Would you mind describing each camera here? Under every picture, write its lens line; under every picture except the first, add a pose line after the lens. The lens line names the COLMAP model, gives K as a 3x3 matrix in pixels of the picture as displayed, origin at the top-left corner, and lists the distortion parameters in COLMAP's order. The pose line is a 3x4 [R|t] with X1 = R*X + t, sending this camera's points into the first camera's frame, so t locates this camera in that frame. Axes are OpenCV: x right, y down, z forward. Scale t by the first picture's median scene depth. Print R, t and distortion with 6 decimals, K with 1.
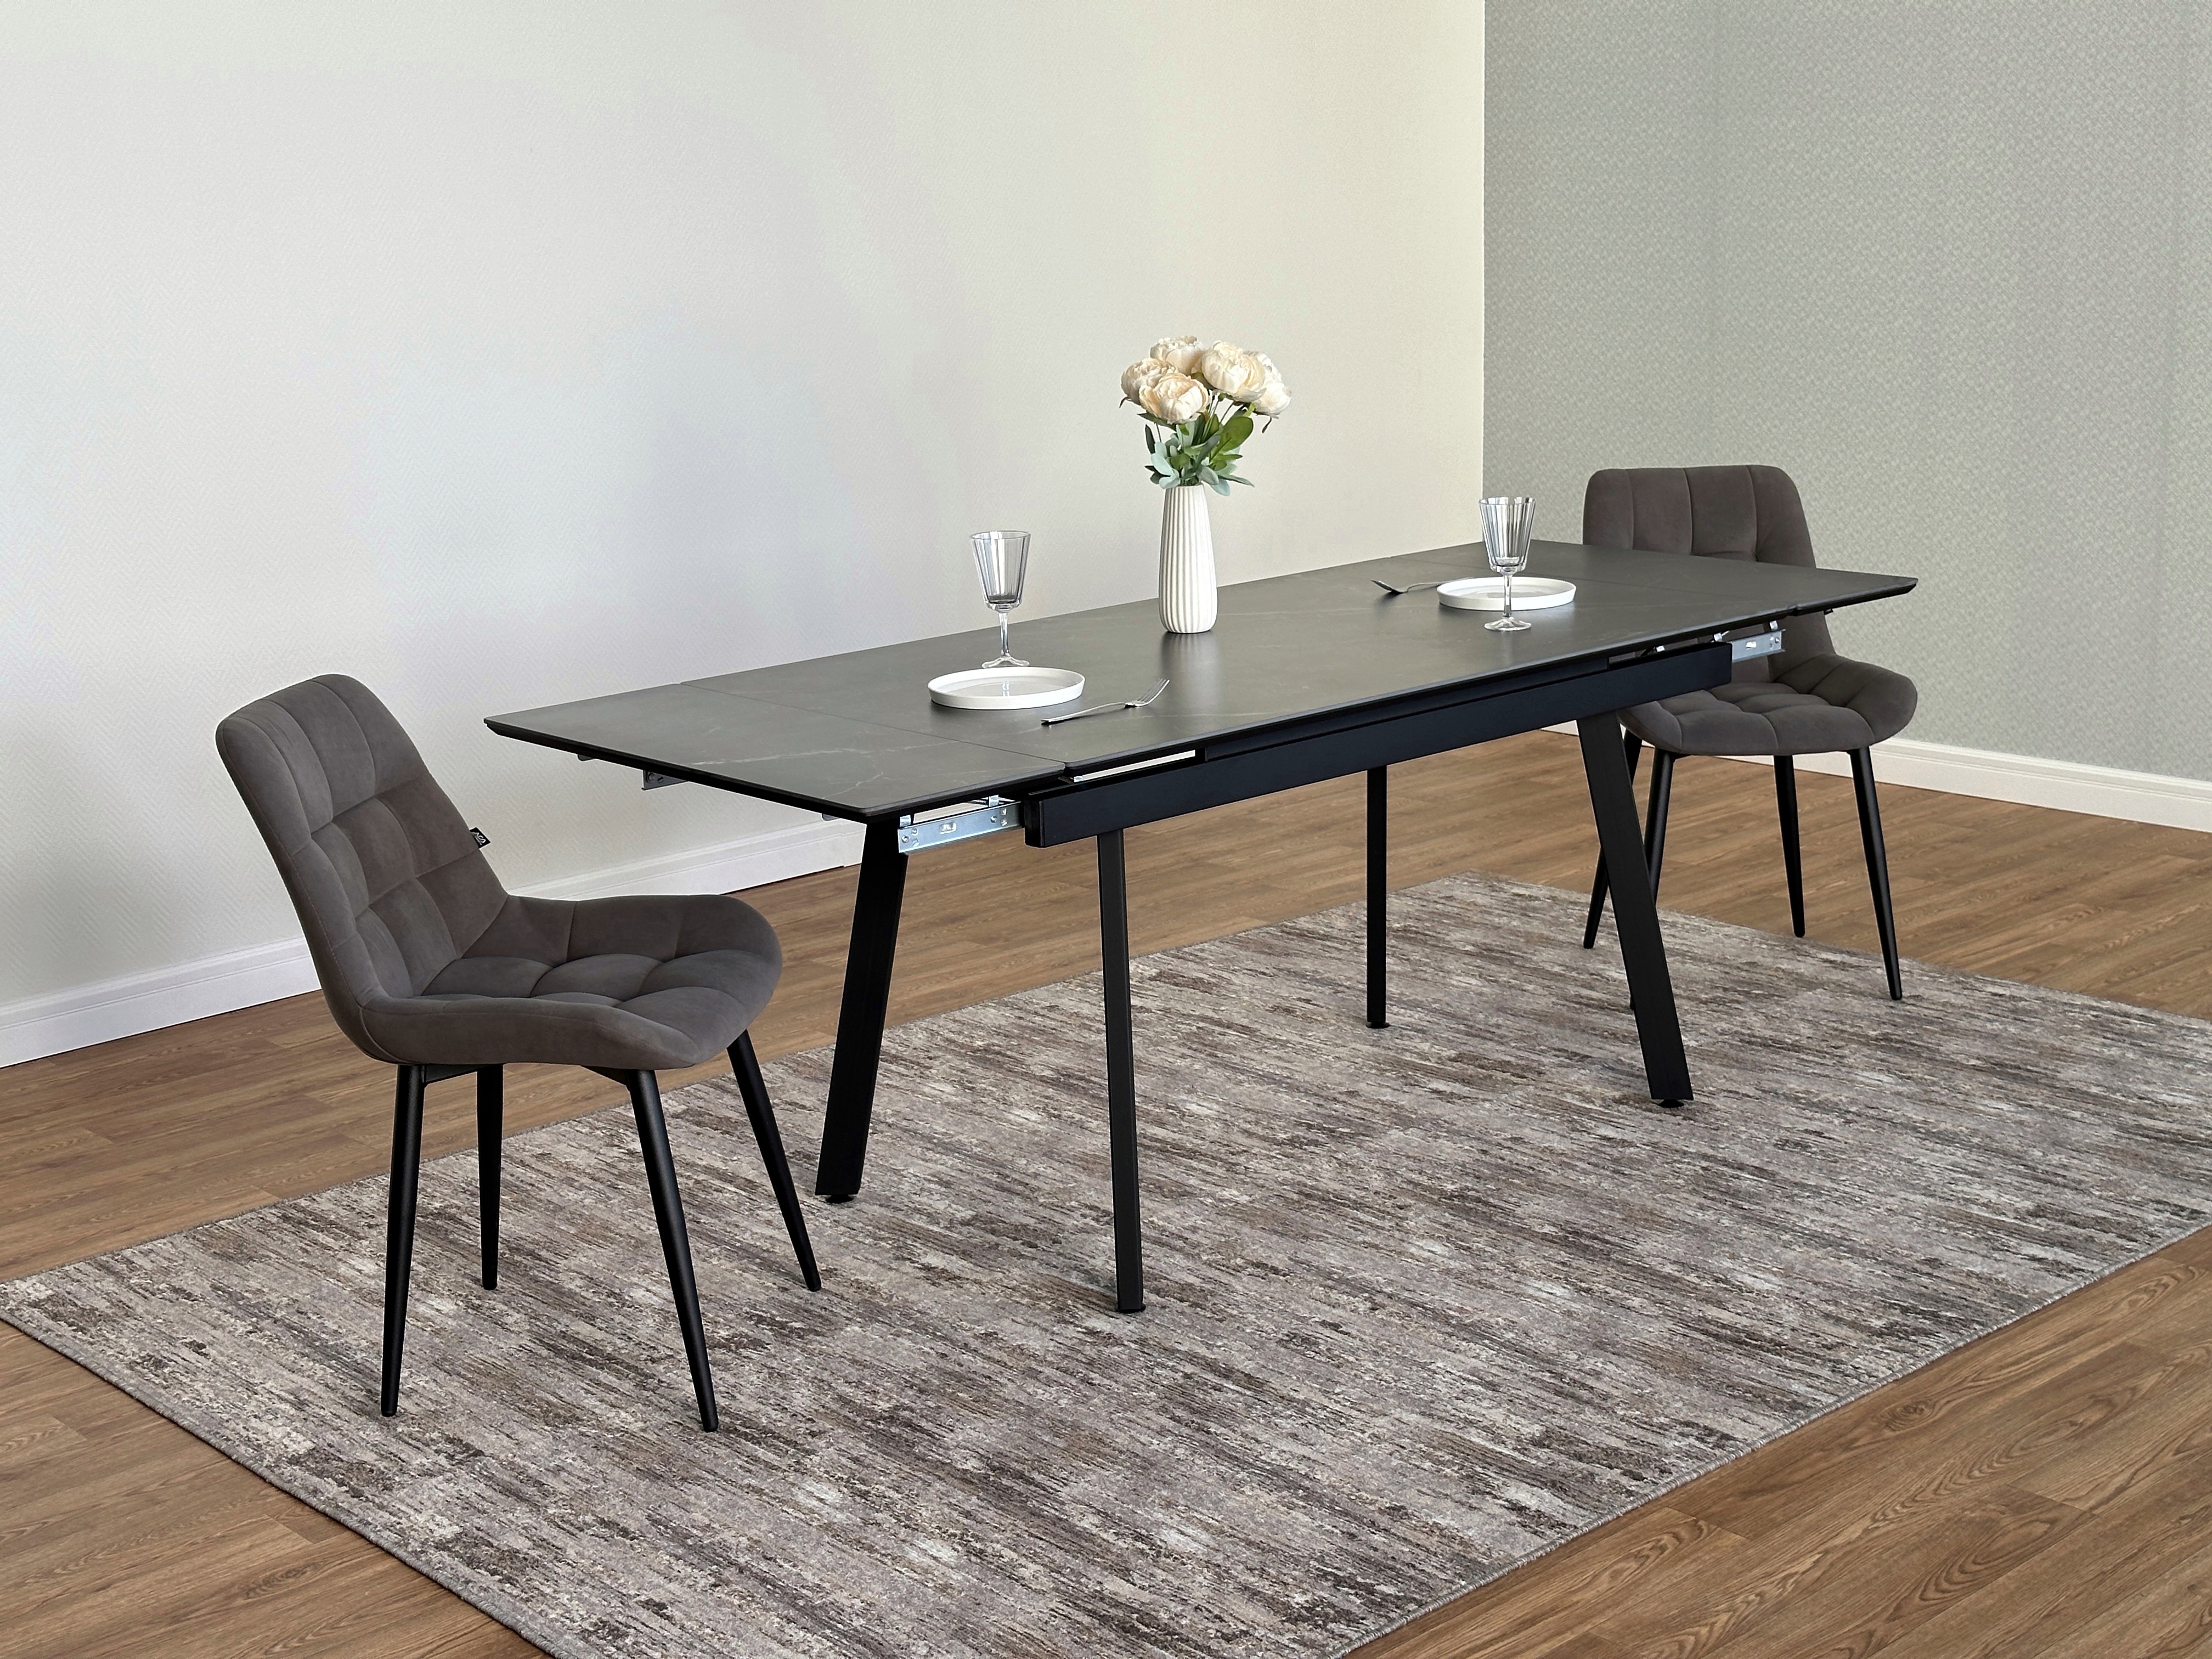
lens RADIAL K [[3065.4, 0, 1106.0], [0, 3065.4, 829.5], [0, 0, 1]] dist [0.174632, -0.385220]
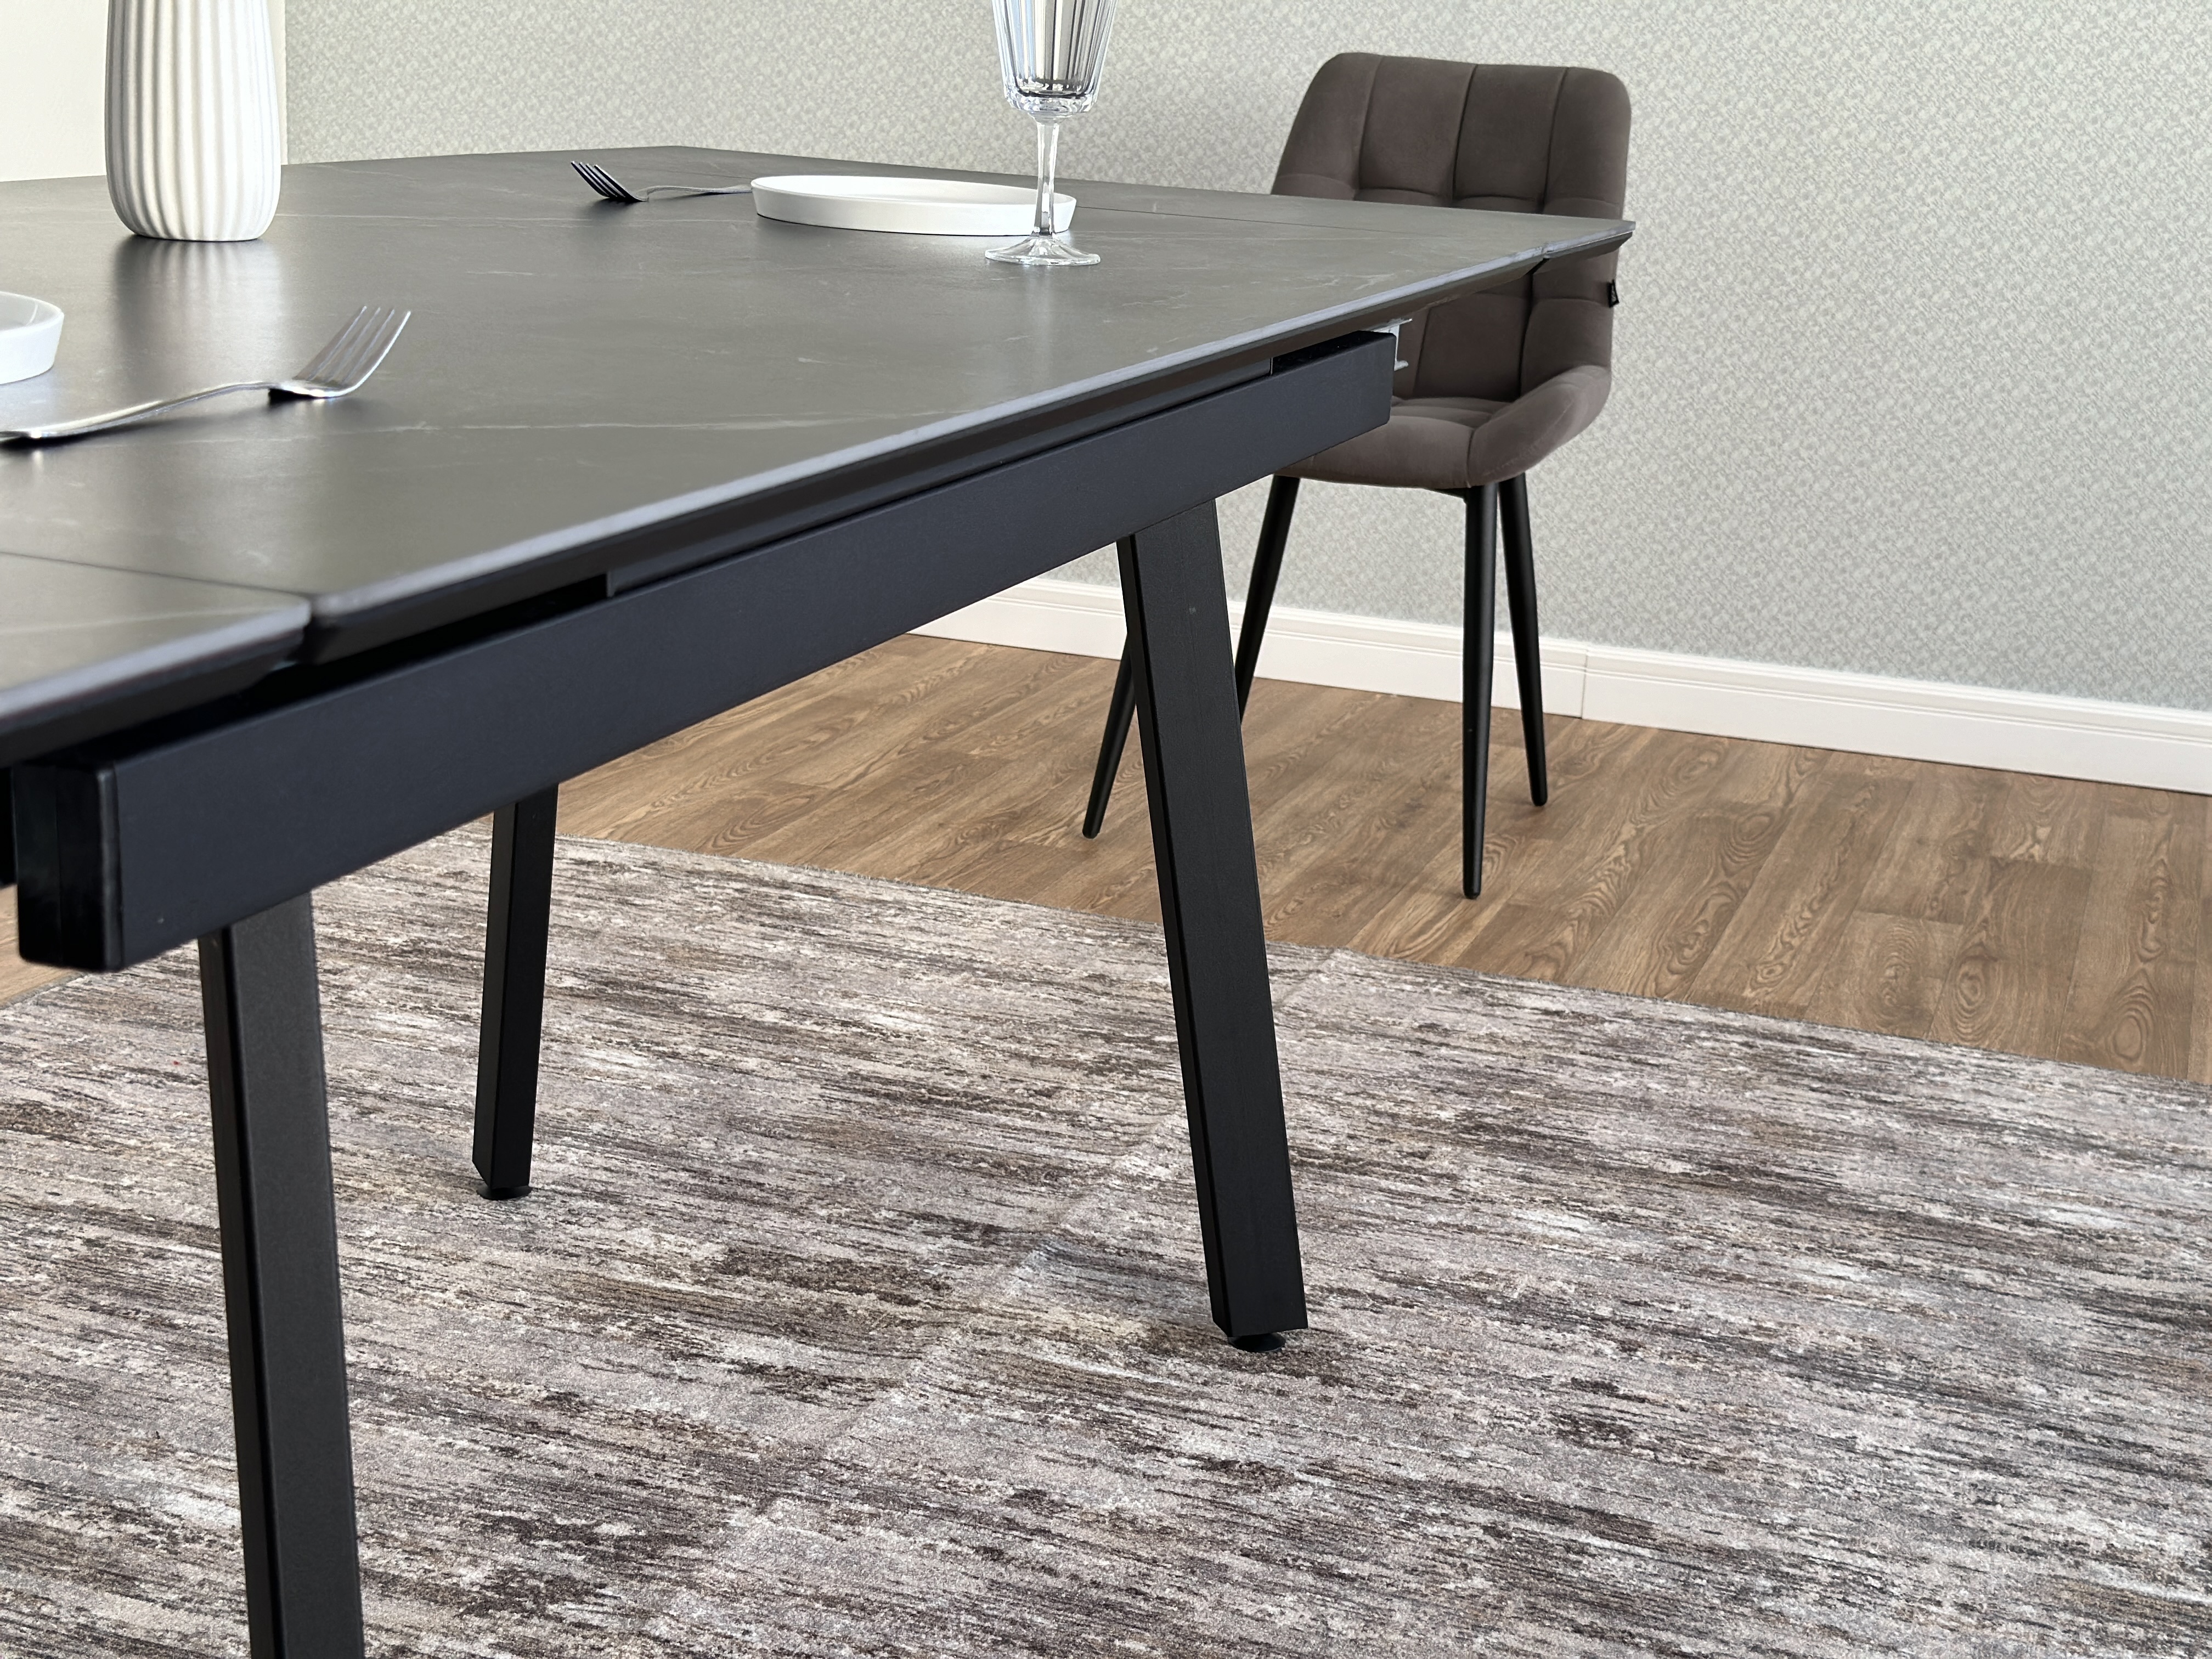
lens RADIAL K [[3065.4, 0, 1106.0], [0, 3065.4, 829.5], [0, 0, 1]] dist [0.174632, -0.385220]
pose [[0.880274, -0.049136, 0.471914, -0.054946], [0.029157, 0.998345, 0.049561, -0.011944], [-0.473568, -0.029867, 0.880251, 0.647234]]
